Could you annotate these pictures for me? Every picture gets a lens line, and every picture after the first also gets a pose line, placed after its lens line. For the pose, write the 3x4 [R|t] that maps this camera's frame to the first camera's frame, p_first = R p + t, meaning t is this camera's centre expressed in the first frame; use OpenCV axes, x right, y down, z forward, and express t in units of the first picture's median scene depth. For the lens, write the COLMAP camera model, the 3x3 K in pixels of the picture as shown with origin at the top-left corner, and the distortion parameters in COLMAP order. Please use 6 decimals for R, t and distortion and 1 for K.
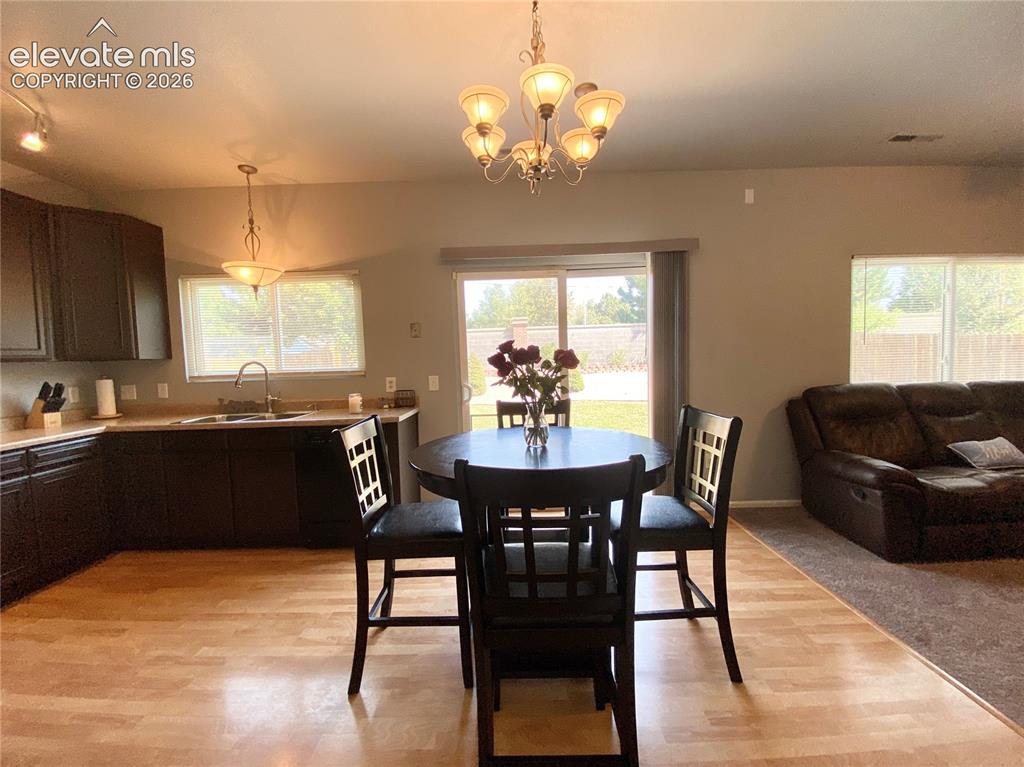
lens RADIAL K [[413.1, 0, 507.2], [0, 413.1, 386.3], [0, 0, 1]] dist [0.010240, -0.014648]
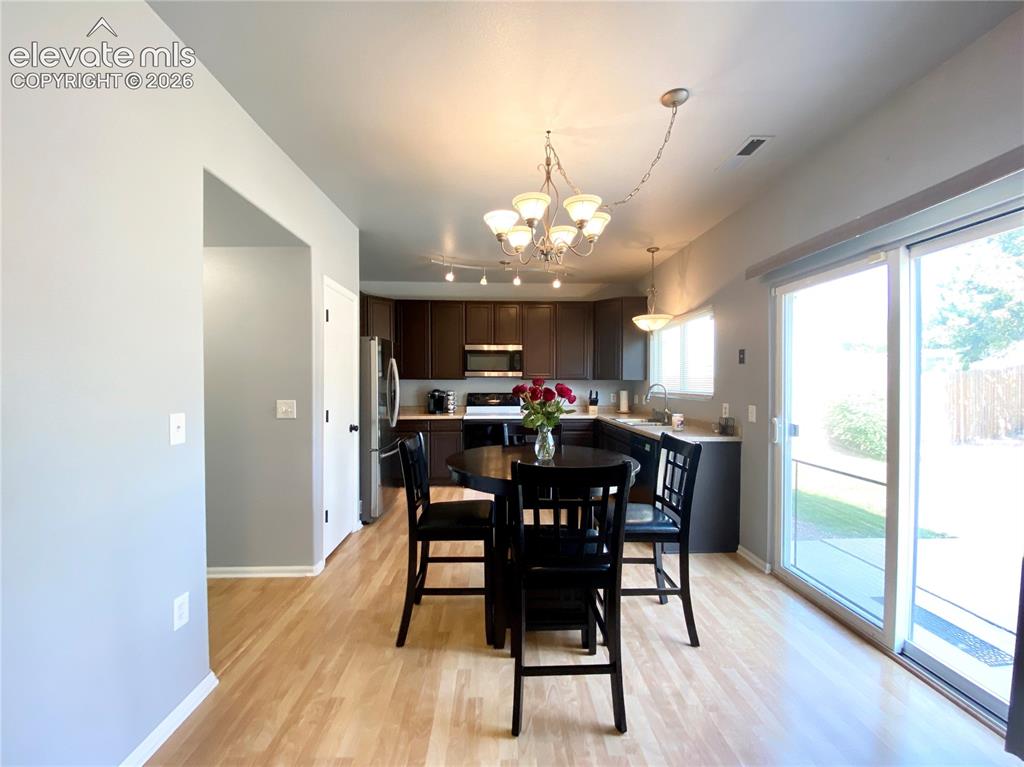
lens RADIAL K [[413.1, 0, 515.2], [0, 413.1, 390.0], [0, 0, 1]] dist [0.010240, -0.014648]
pose [[0.042936, 0.052808, -0.997681, 0.845928], [-0.066085, 0.996565, 0.049905, -0.084913], [0.996890, 0.063789, 0.046278, 0.513325]]
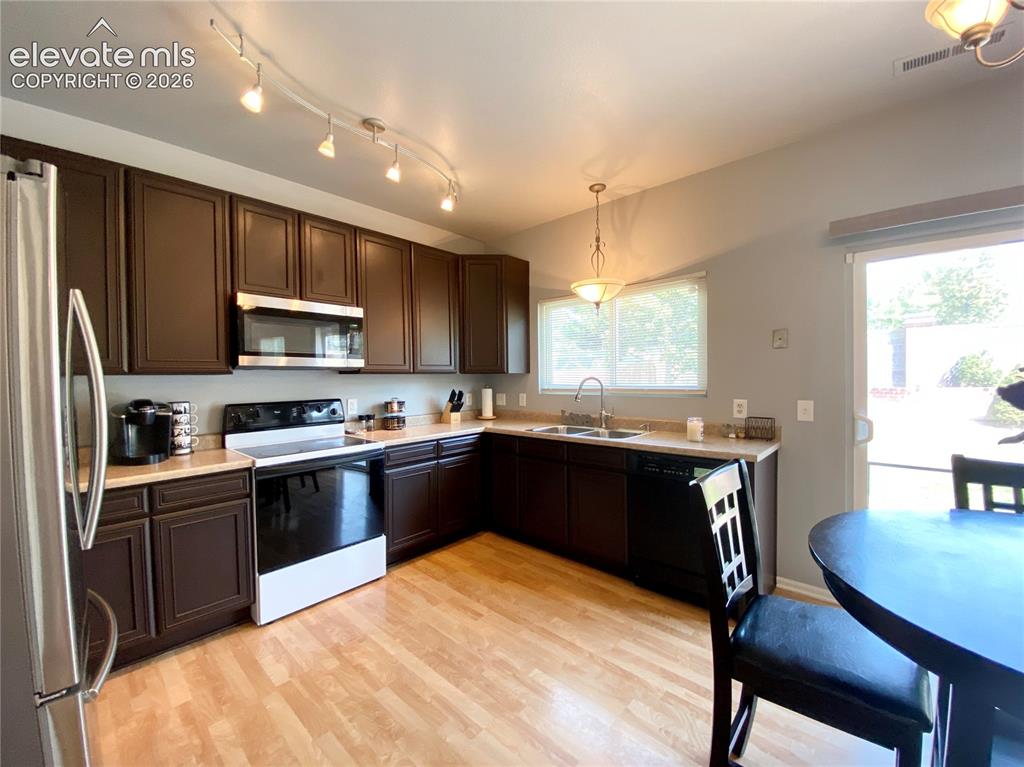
lens RADIAL K [[413.1, 0, 510.7], [0, 413.1, 385.7], [0, 0, 1]] dist [0.010240, -0.014648]
pose [[0.744063, 0.033197, -0.667285, -0.092760], [-0.052712, 0.998568, -0.009100, -0.021207], [0.666027, 0.041945, 0.744747, 0.123461]]
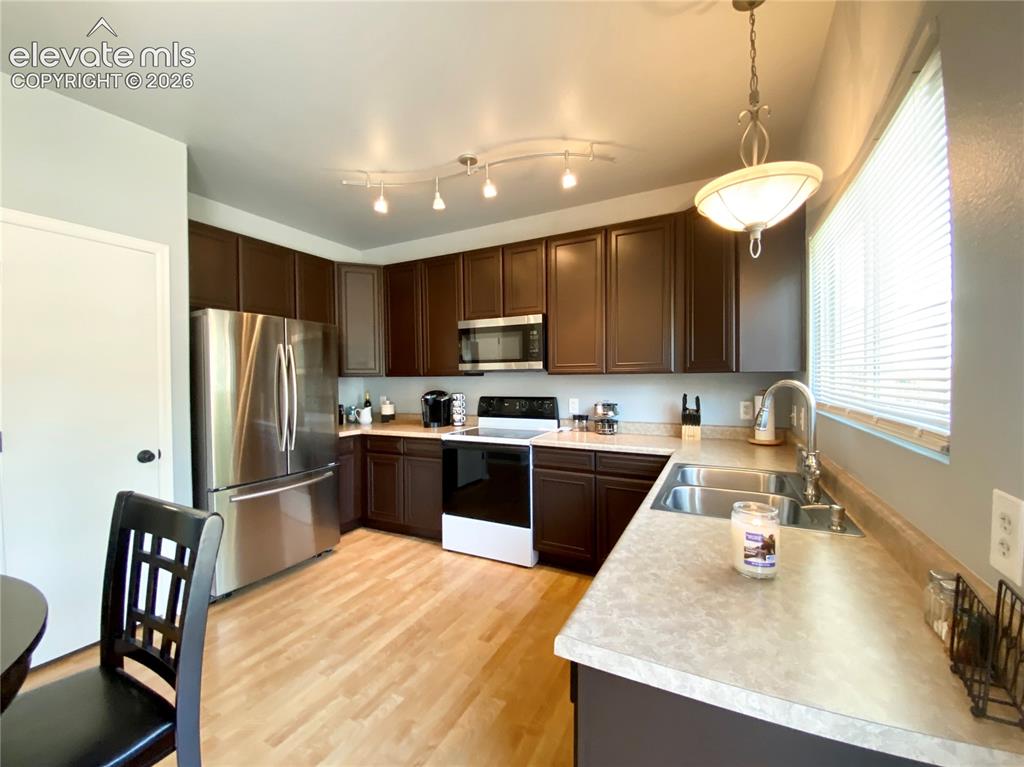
lens RADIAL K [[413.1, 0, 511.9], [0, 413.1, 381.4], [0, 0, 1]] dist [0.010240, -0.014648]
pose [[-0.441222, 0.036689, -0.896648, -0.033283], [-0.038249, 0.997487, 0.059637, -0.083218], [0.896582, 0.060609, -0.438710, 1.020668]]
